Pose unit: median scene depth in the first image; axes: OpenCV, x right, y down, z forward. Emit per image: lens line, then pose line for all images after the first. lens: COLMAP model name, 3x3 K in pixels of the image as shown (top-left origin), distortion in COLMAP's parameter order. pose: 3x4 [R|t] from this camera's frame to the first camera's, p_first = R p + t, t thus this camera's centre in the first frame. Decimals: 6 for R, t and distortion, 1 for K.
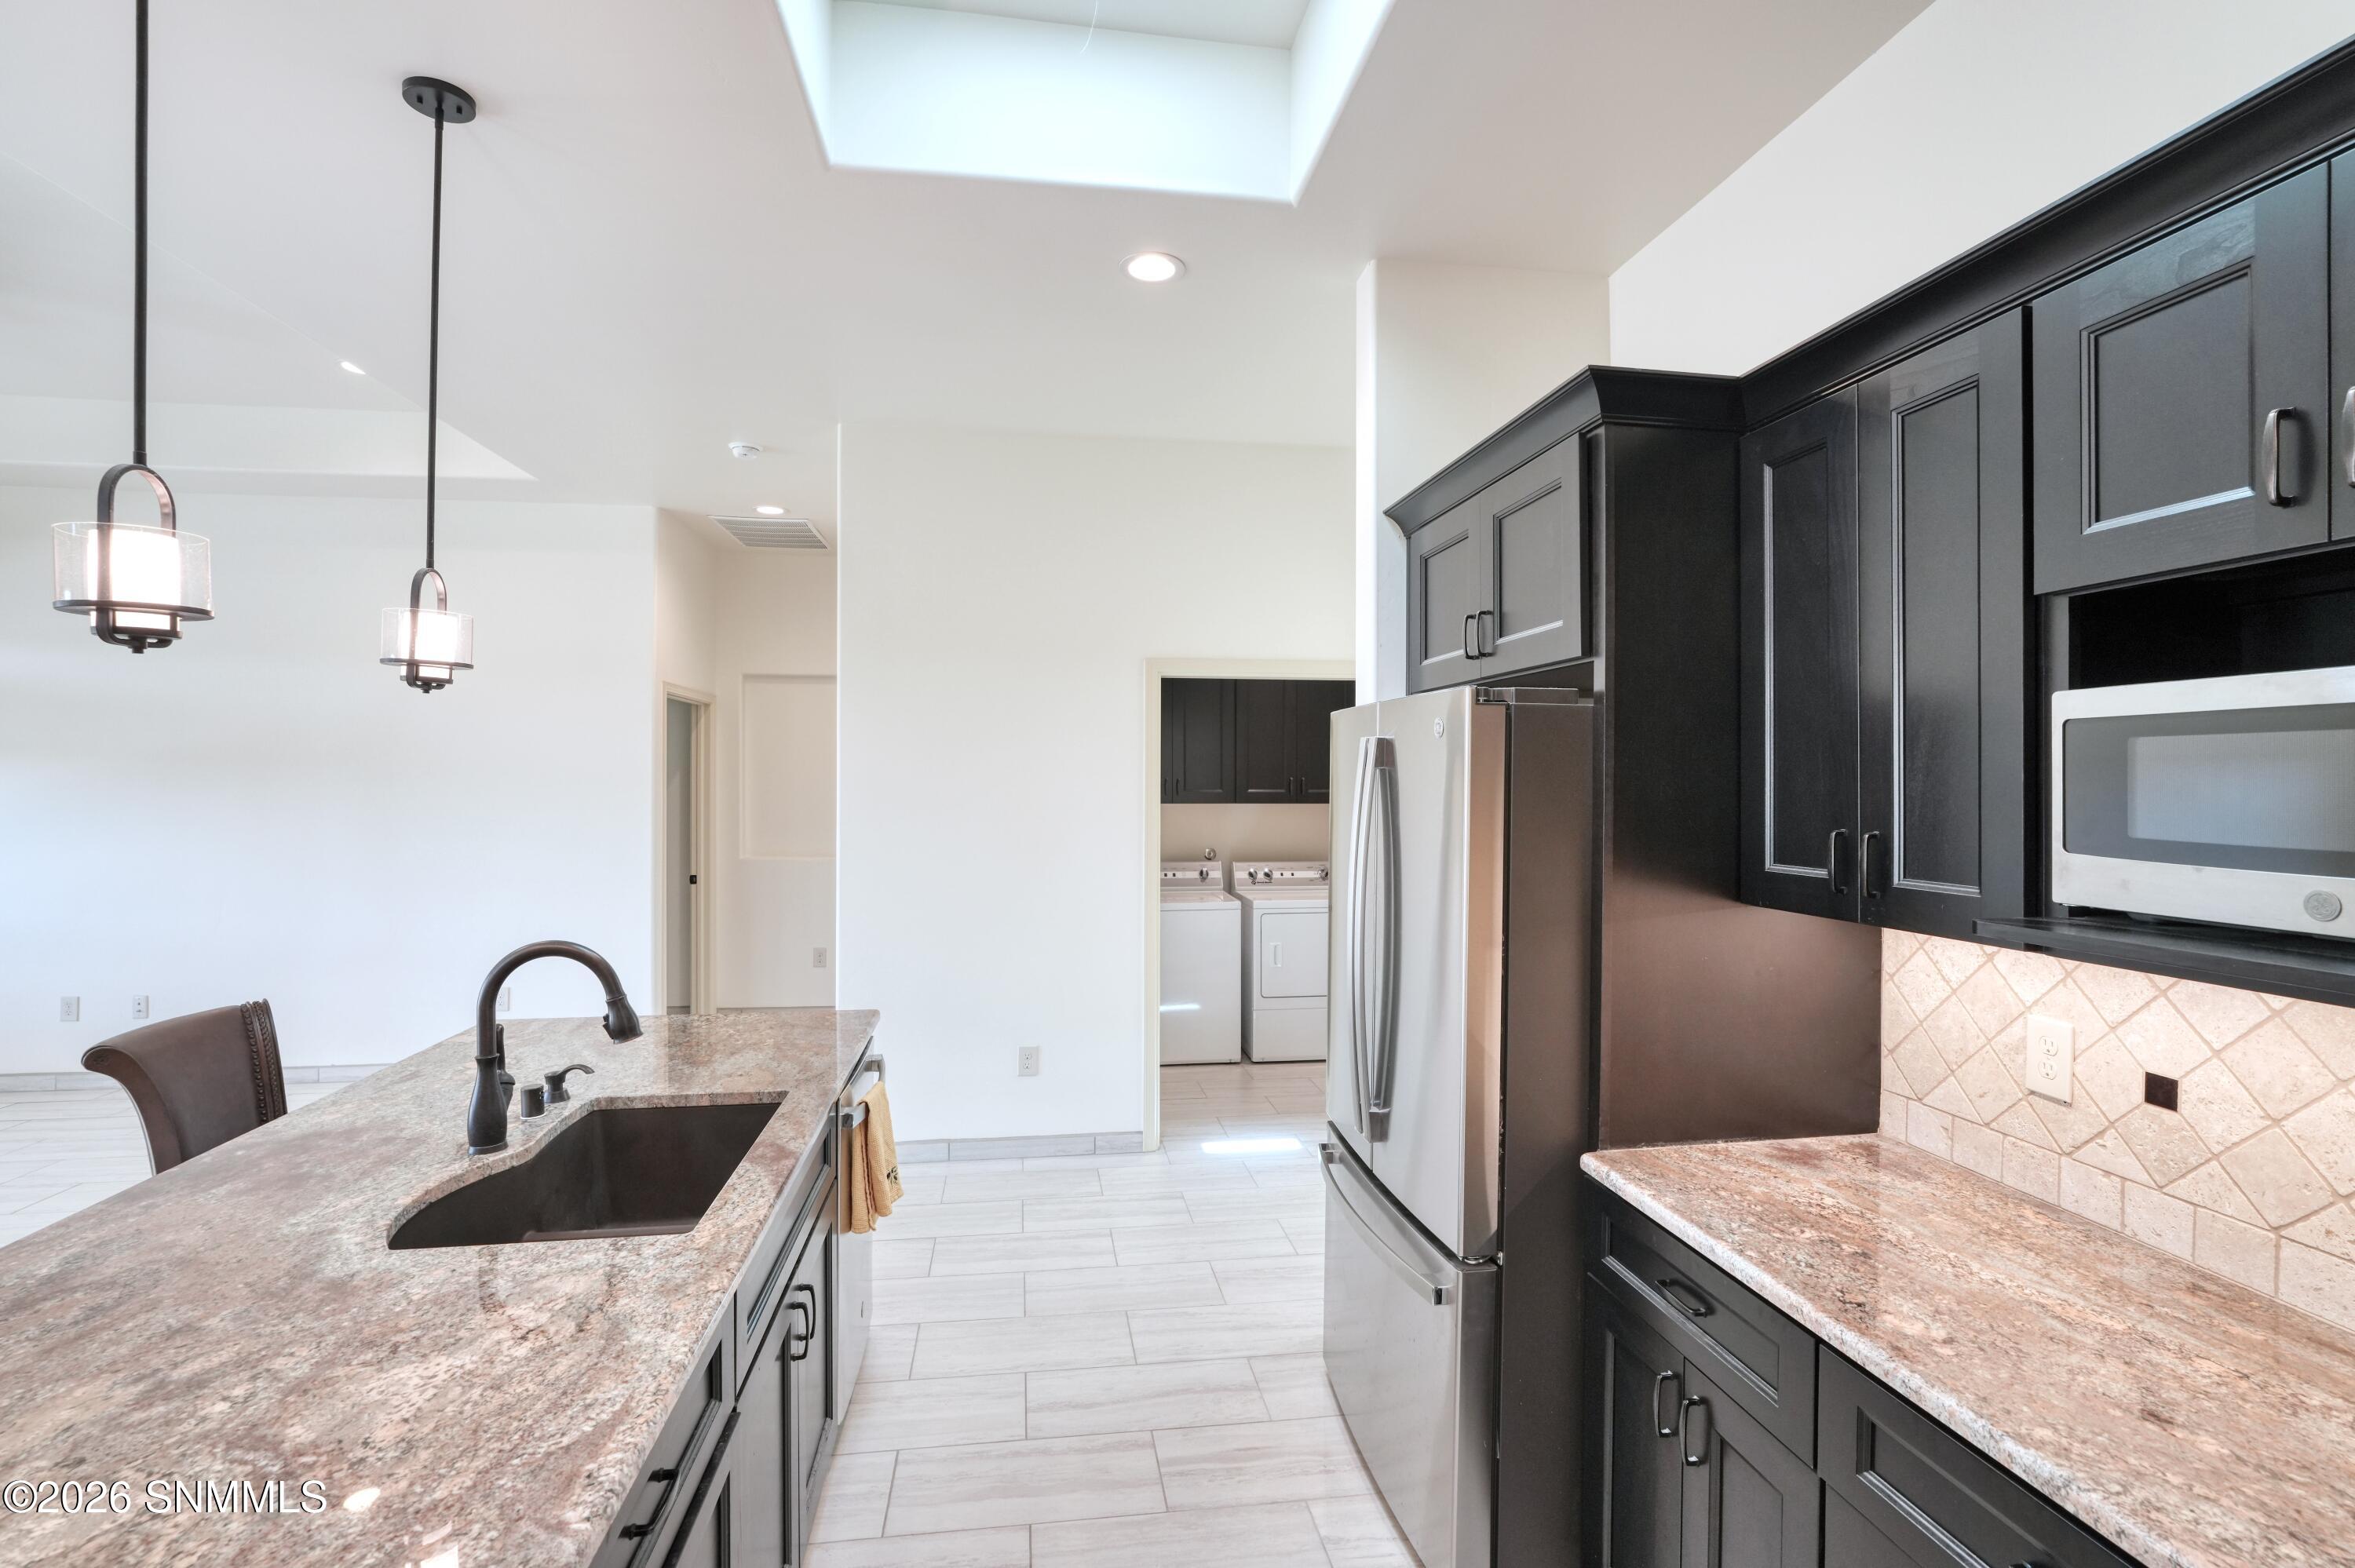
lens RADIAL K [[1113.6, 0, 1177.5], [0, 1113.6, 784.0], [0, 0, 1]] dist [-0.041824, 0.029736]
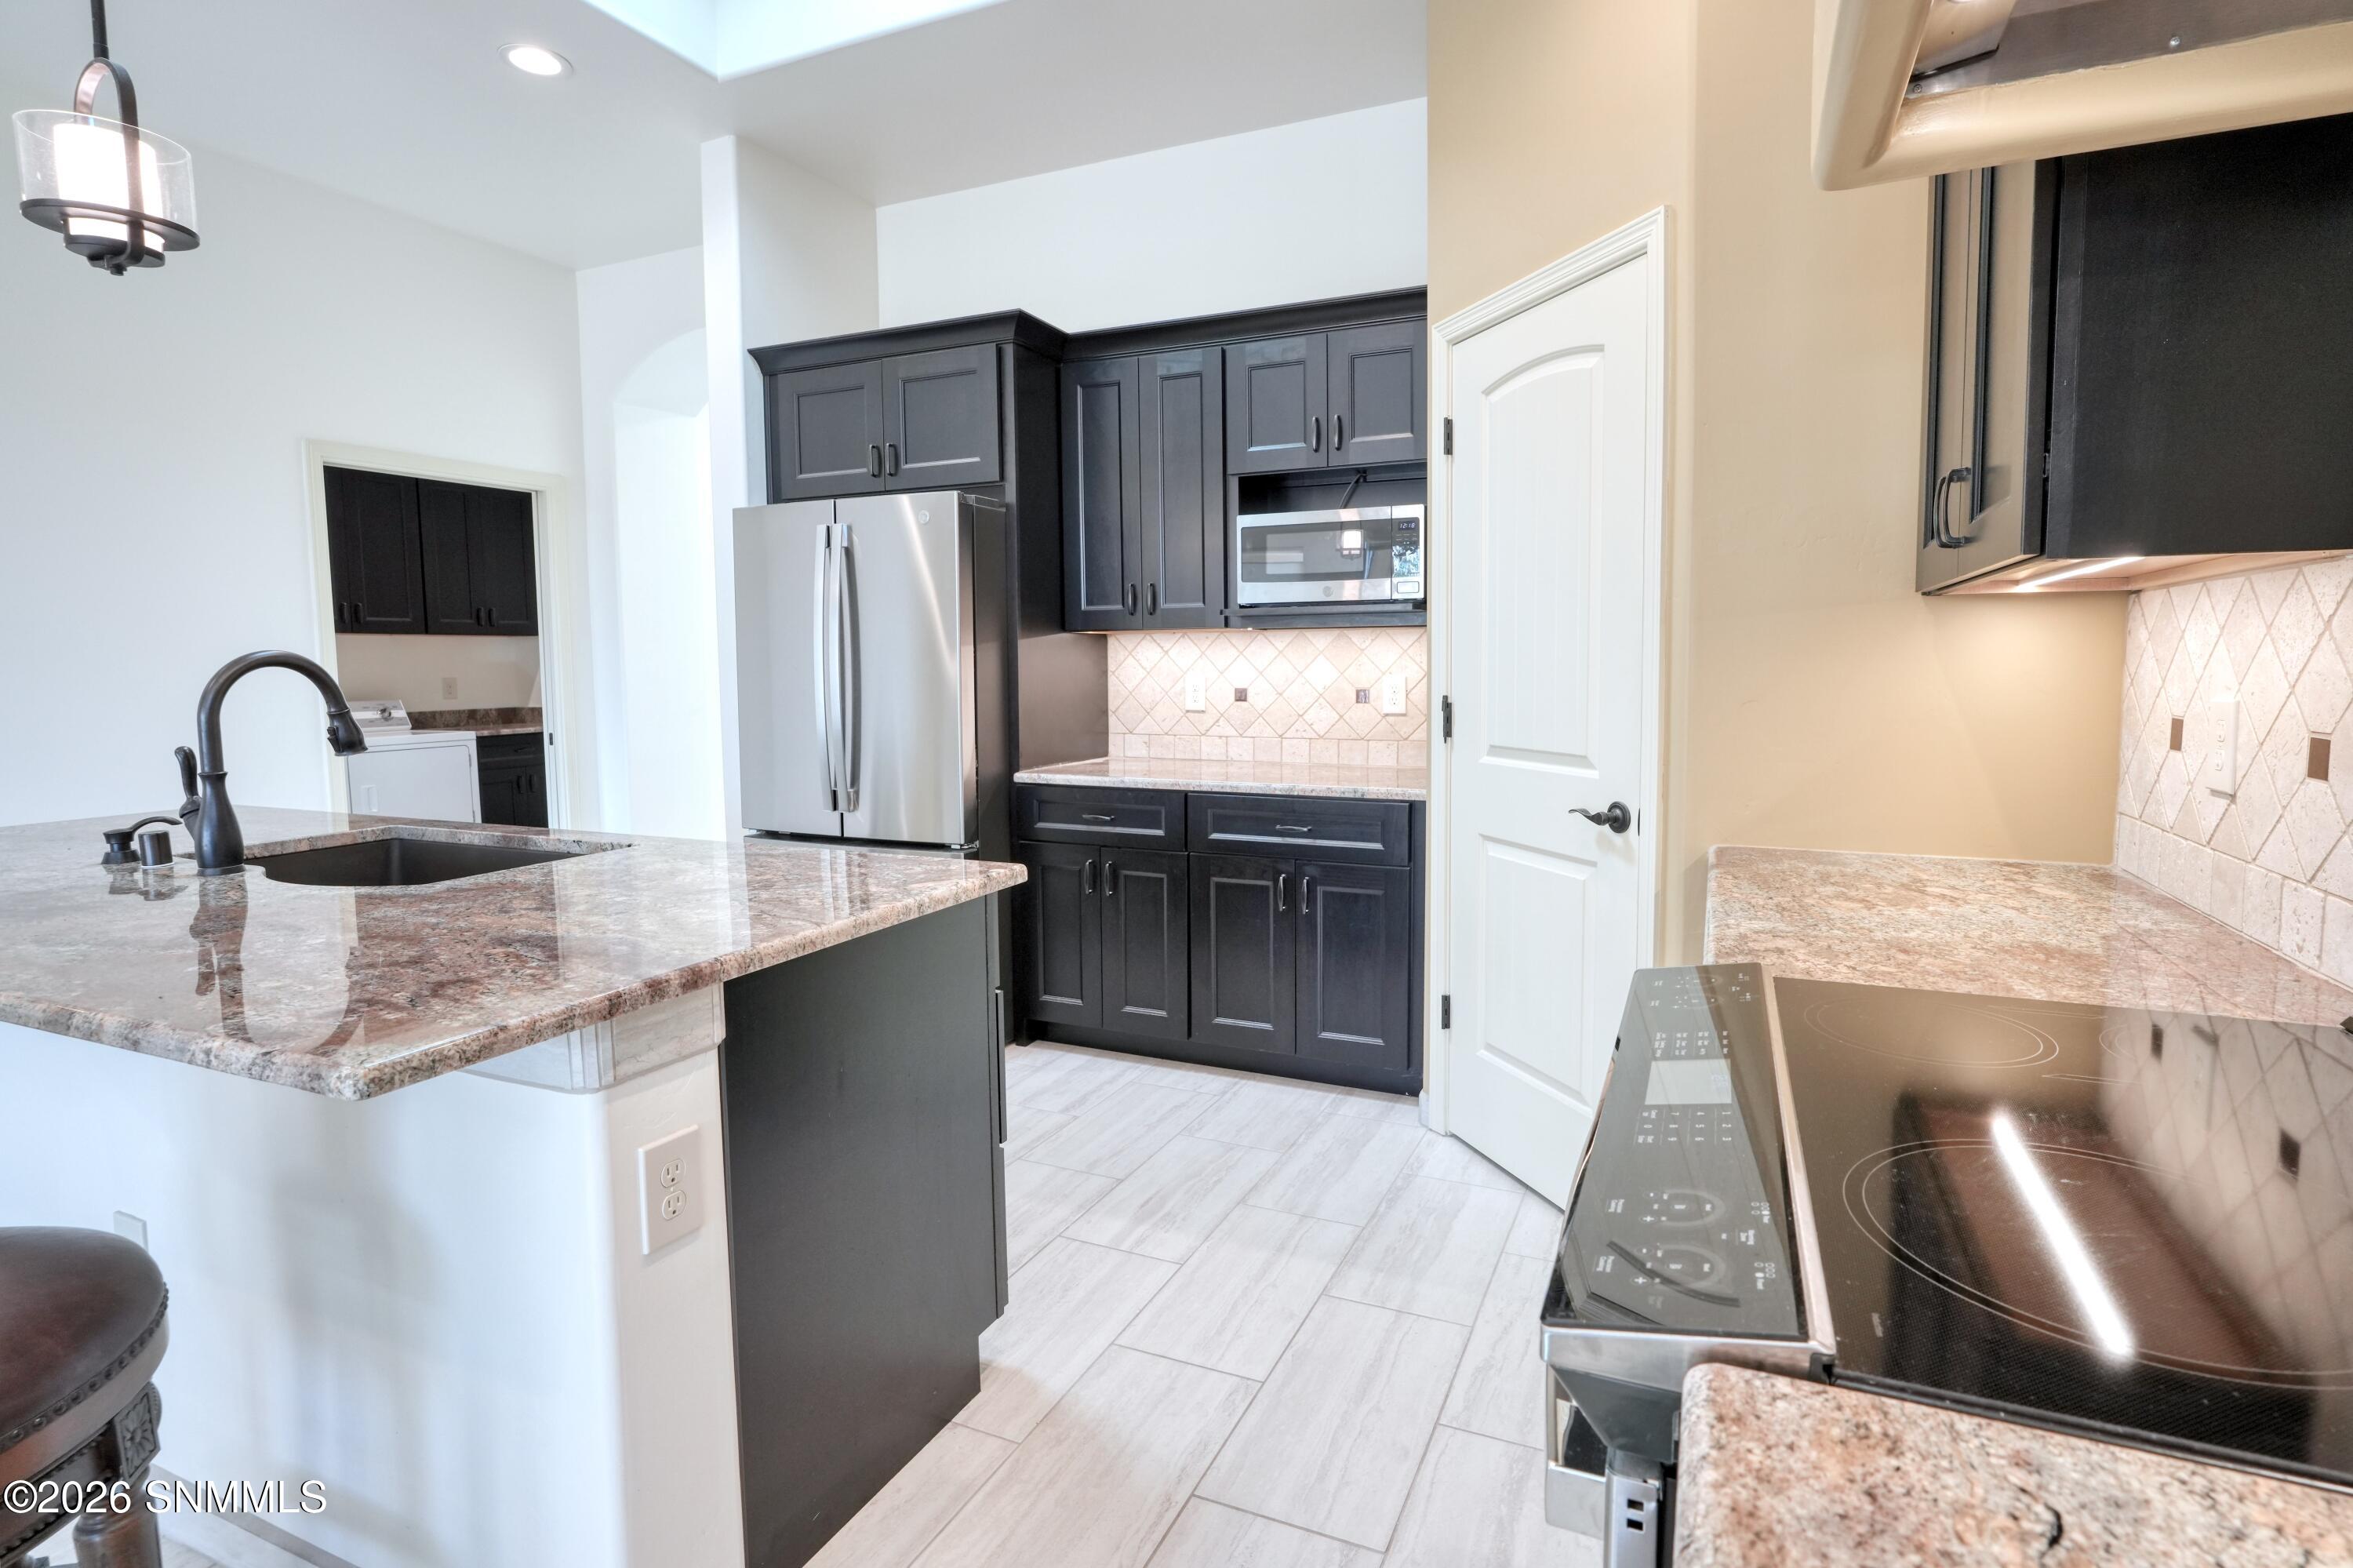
lens RADIAL K [[1137.8, 0, 1244.5], [0, 1137.8, 745.9], [0, 0, 1]] dist [-0.024245, 0.000501]
pose [[0.515334, -0.072108, 0.853950, -0.972394], [0.014749, 0.997053, 0.075291, 0.166537], [-0.856862, -0.026205, 0.514879, -0.218054]]
